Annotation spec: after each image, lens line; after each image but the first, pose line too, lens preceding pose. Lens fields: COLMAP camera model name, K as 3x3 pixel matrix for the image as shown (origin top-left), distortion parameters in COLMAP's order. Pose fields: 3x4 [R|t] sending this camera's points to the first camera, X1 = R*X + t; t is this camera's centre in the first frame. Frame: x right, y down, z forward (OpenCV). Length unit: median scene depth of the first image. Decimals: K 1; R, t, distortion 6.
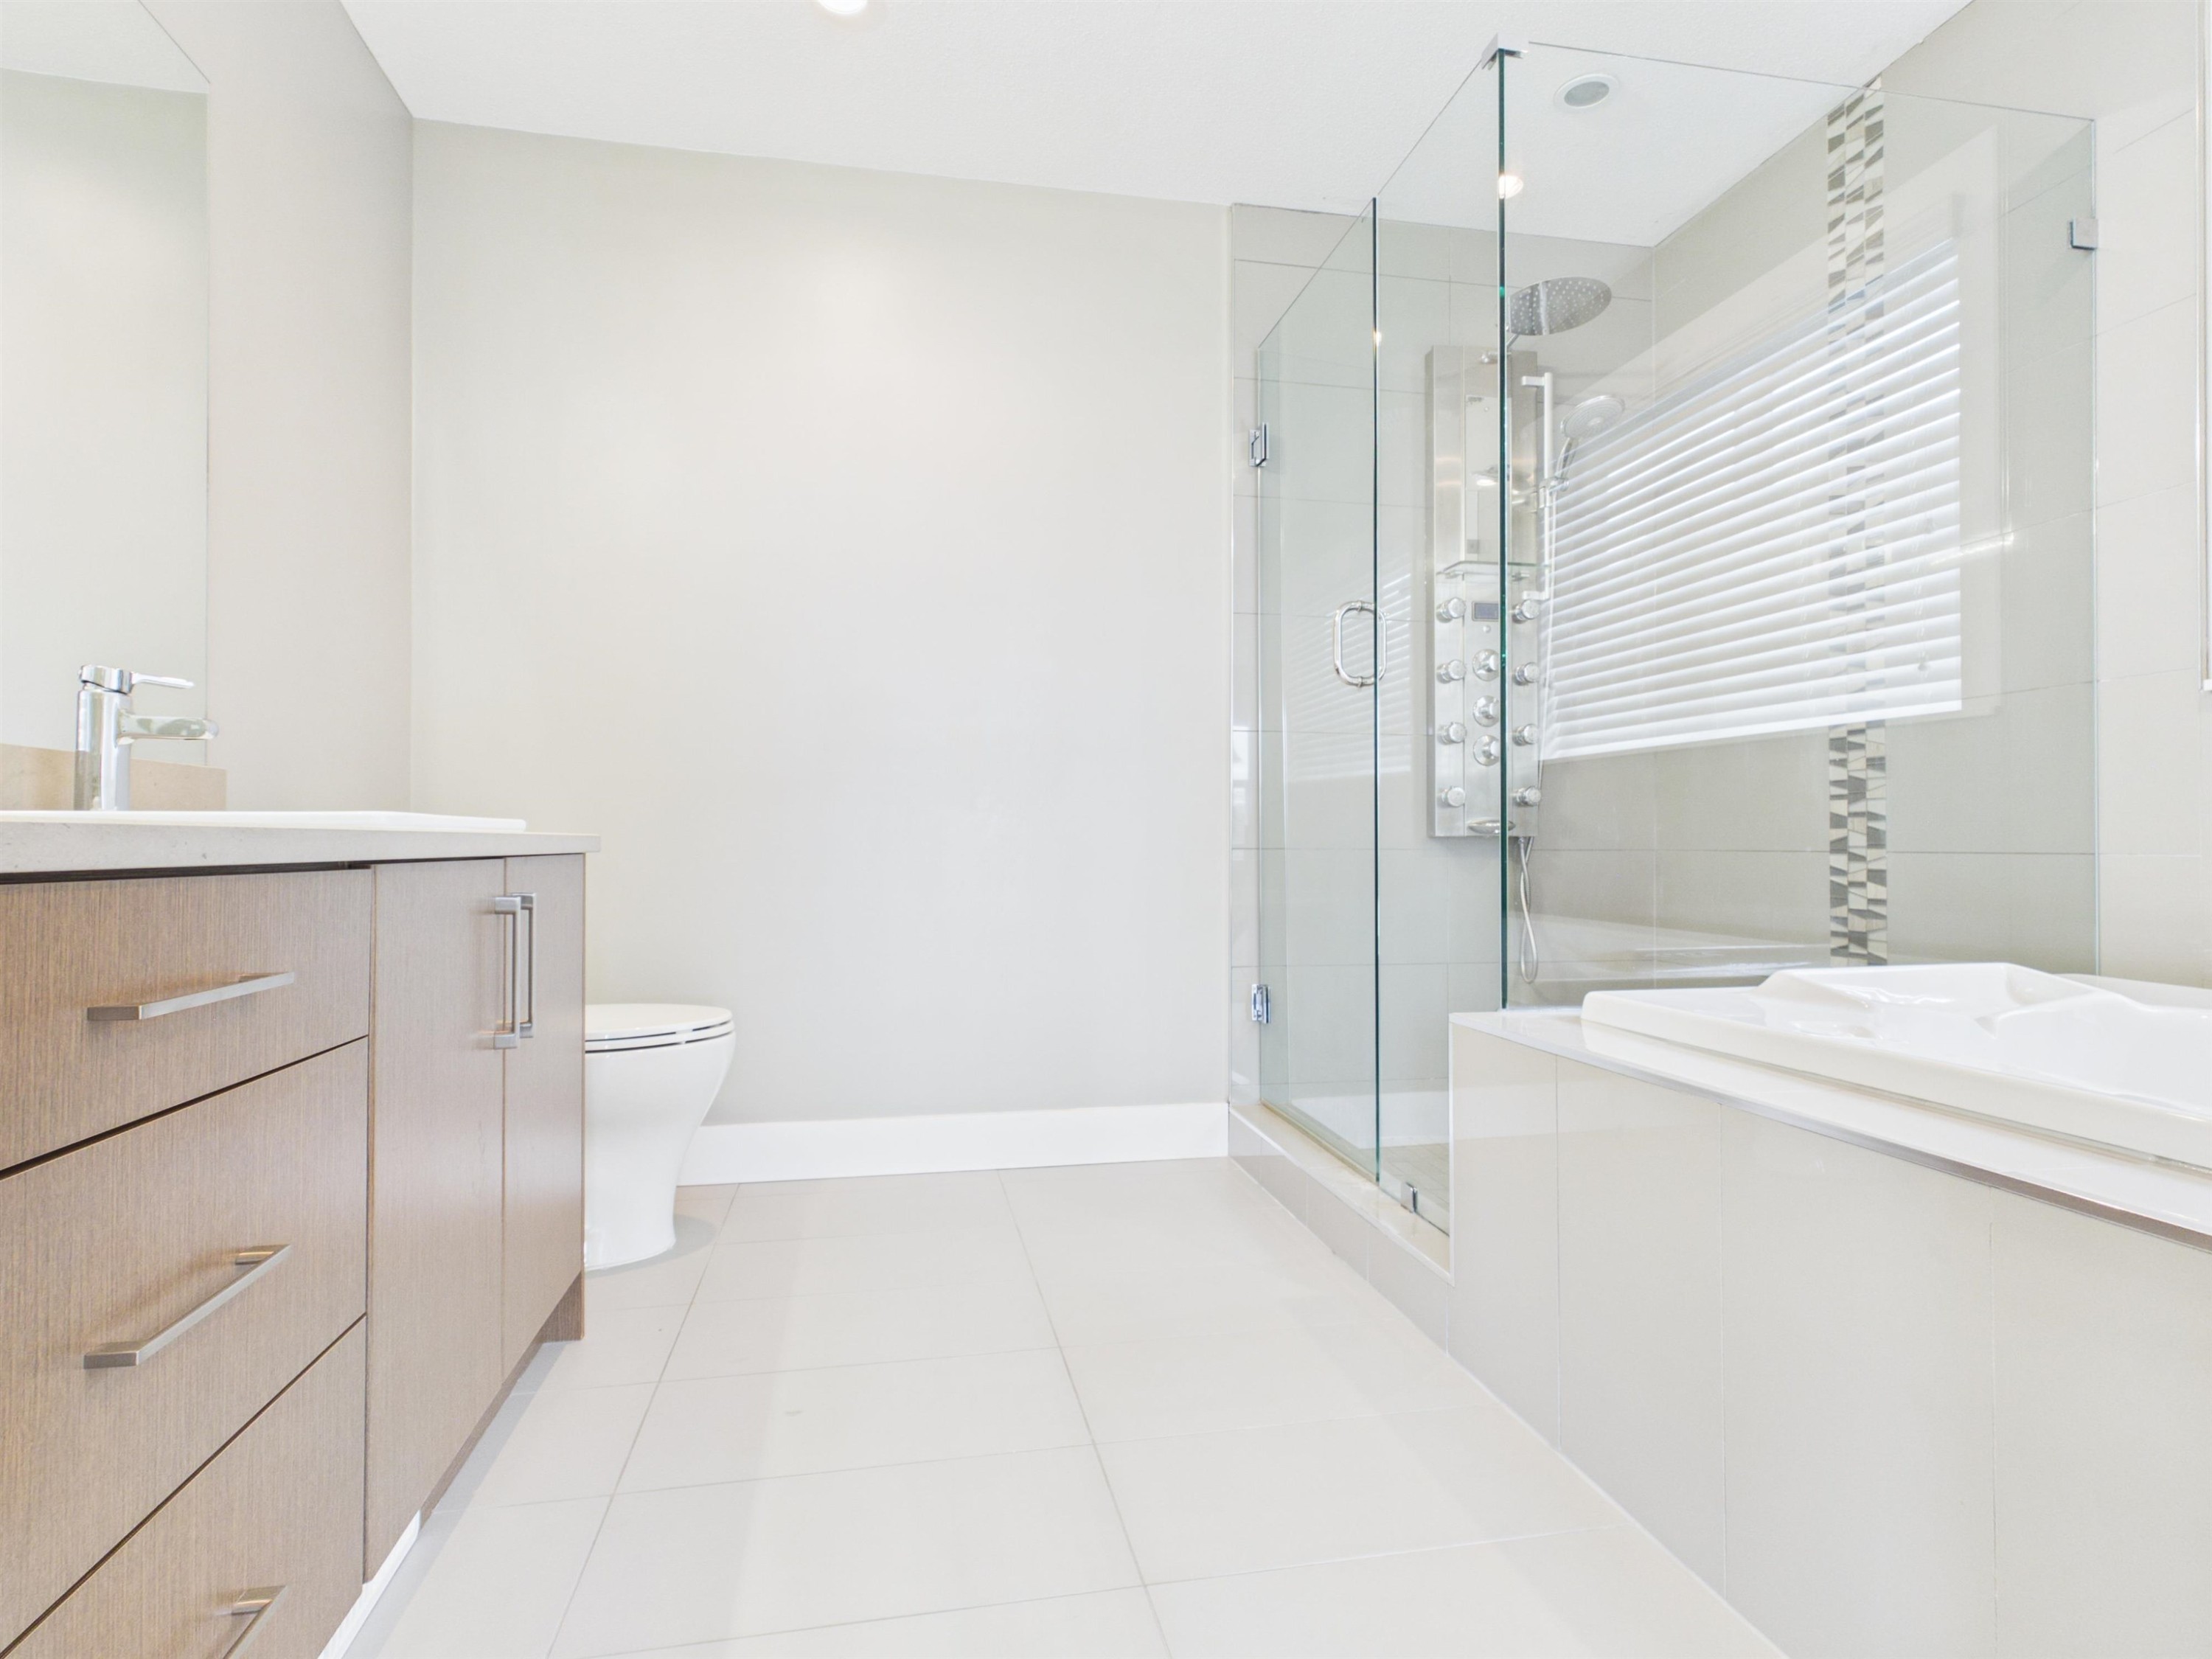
lens RADIAL K [[1158.9, 0, 1106.0], [0, 1158.9, 829.5], [0, 0, 1]] dist [0.000485, -0.001817]
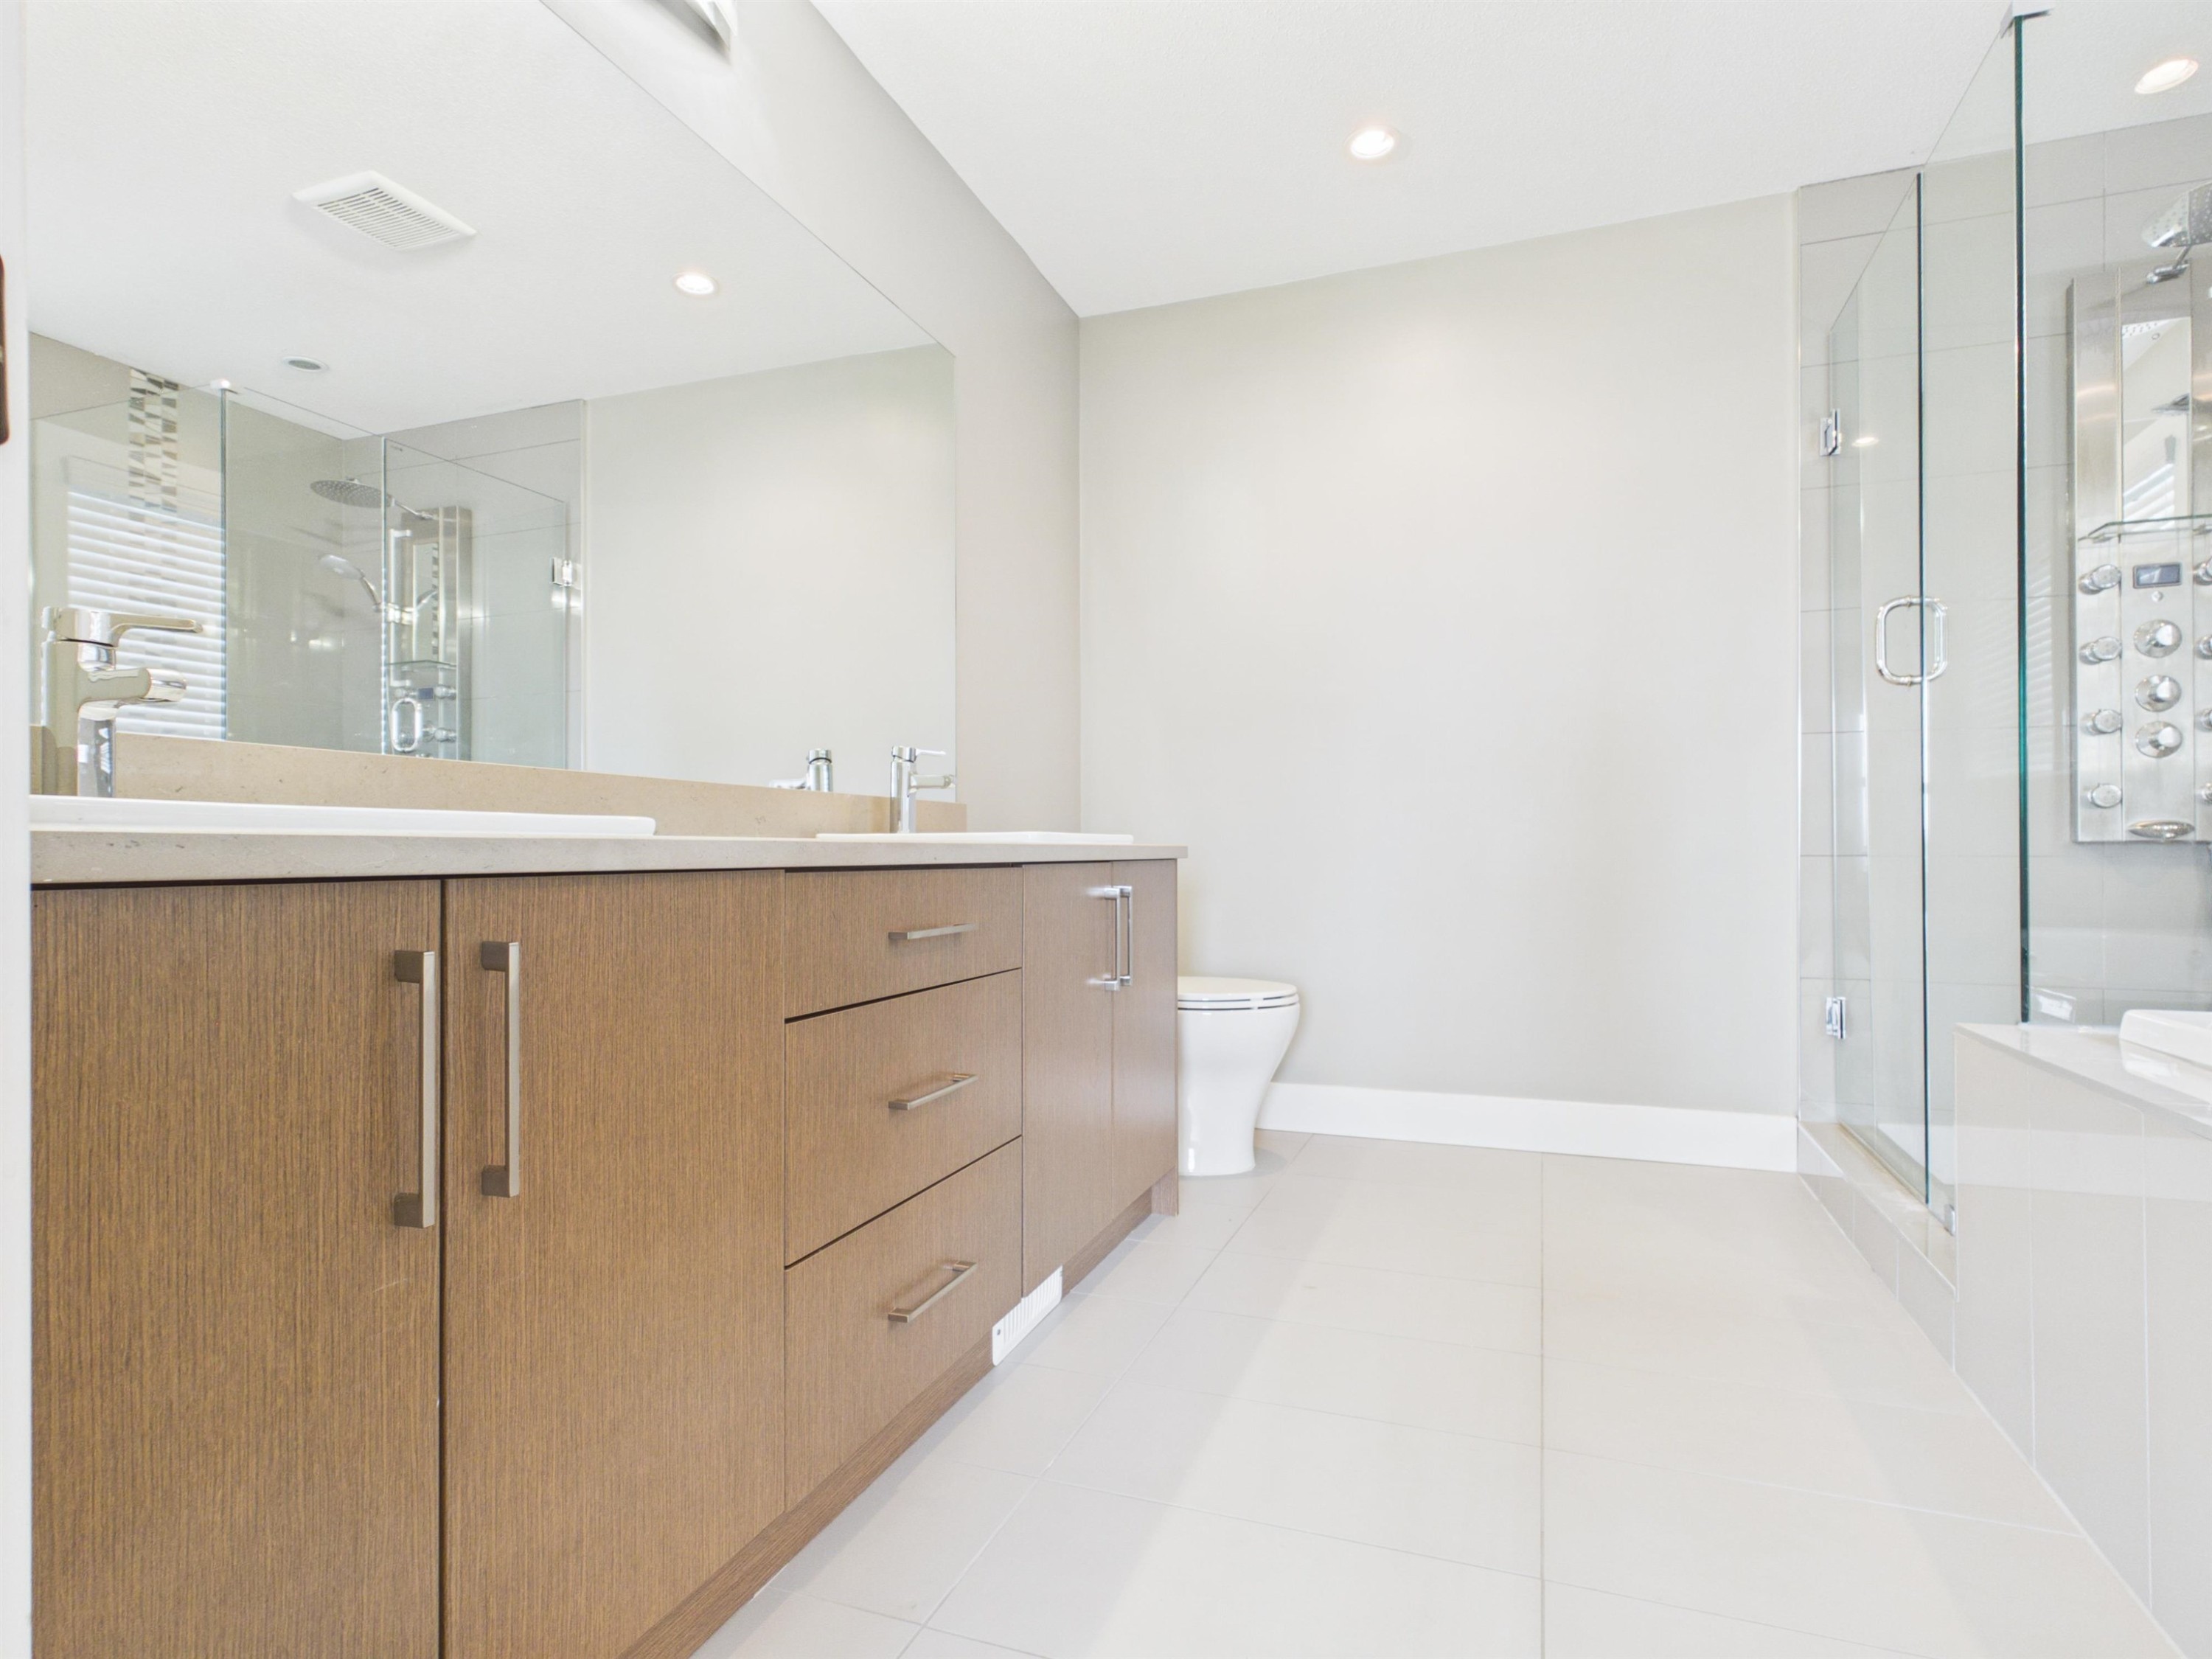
lens RADIAL K [[1158.9, 0, 1106.0], [0, 1158.9, 829.5], [0, 0, 1]] dist [0.000485, -0.001817]
pose [[0.852205, -0.012448, -0.523059, 0.152500], [0.008791, 0.999916, -0.009475, -0.001779], [0.523133, 0.003476, 0.852244, -0.160003]]
